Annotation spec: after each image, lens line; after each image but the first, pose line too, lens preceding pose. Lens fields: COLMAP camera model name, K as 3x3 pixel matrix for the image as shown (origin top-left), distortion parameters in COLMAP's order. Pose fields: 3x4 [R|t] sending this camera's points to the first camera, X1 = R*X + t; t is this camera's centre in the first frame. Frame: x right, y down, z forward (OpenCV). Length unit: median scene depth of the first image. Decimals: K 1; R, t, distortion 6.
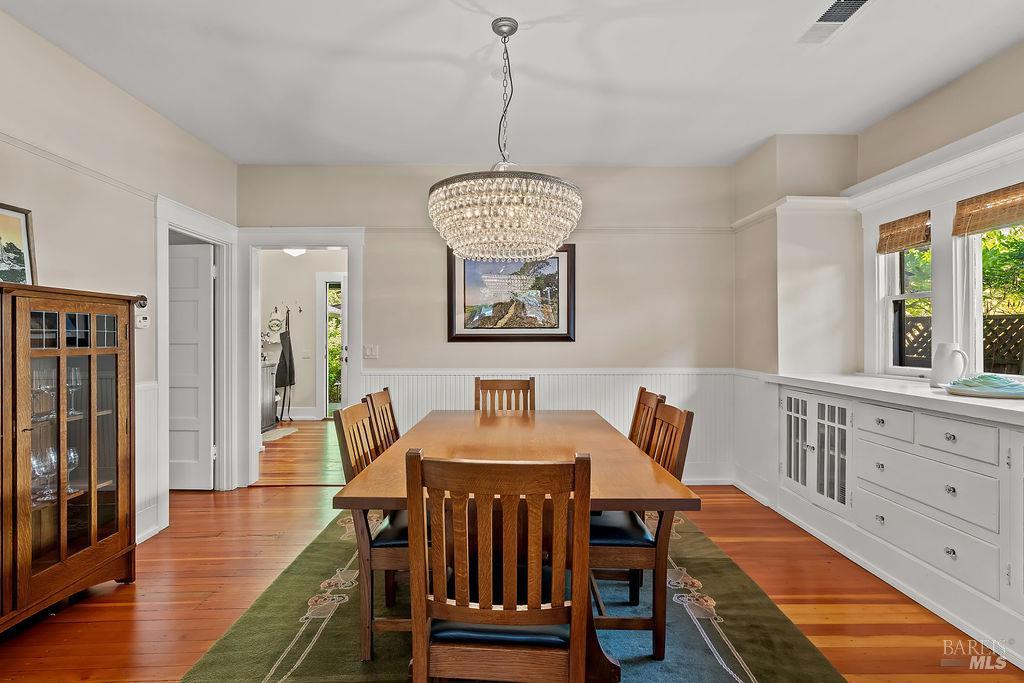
lens RADIAL K [[519.7, 0, 513.3], [0, 519.7, 339.8], [0, 0, 1]] dist [-0.014319, 0.000283]
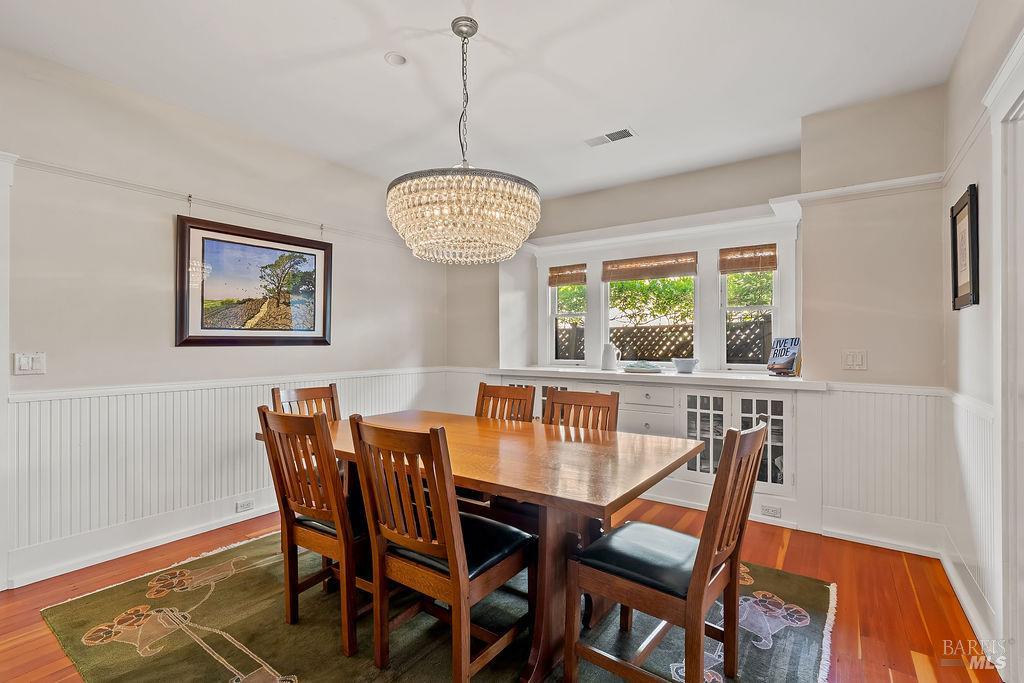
lens RADIAL K [[467.4, 0, 508.3], [0, 467.4, 340.3], [0, 0, 1]] dist [0.000989, 0.000262]
pose [[0.589817, 0.003318, 0.807530, -0.459362], [0.005582, 0.999951, -0.008186, 0.004279], [-0.807518, 0.009336, 0.589769, 0.268325]]
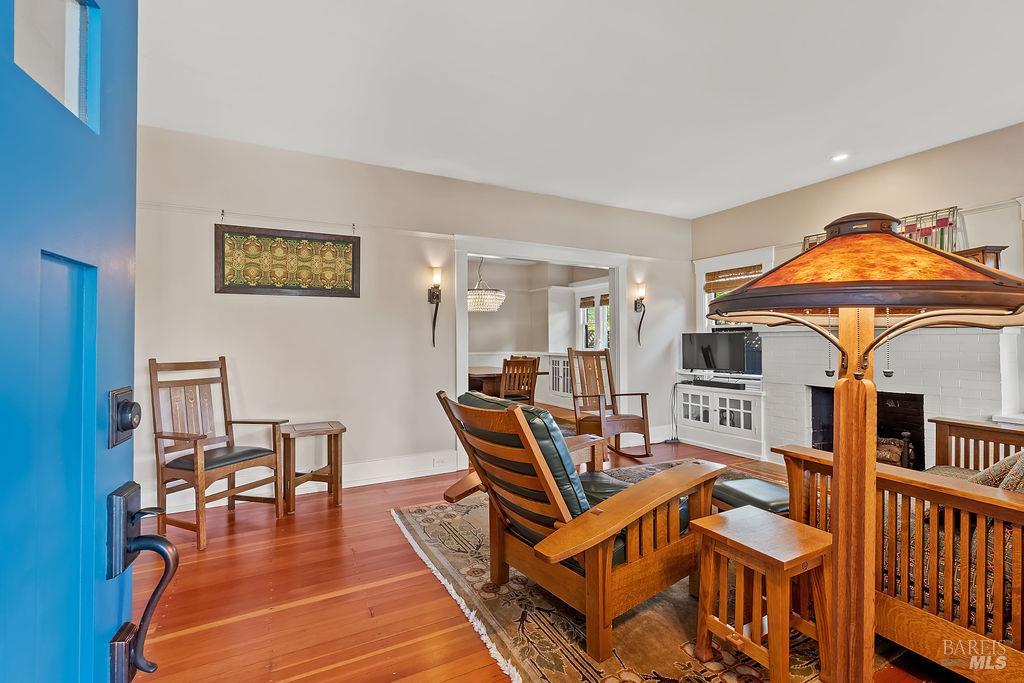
lens RADIAL K [[467.4, 0, 511.1], [0, 467.4, 339.7], [0, 0, 1]] dist [0.000989, 0.000262]
pose [[0.898160, -0.010604, 0.439540, -0.715303], [0.011433, 0.999934, 0.000760, -0.000880], [-0.439519, 0.004343, 0.898223, -1.066432]]
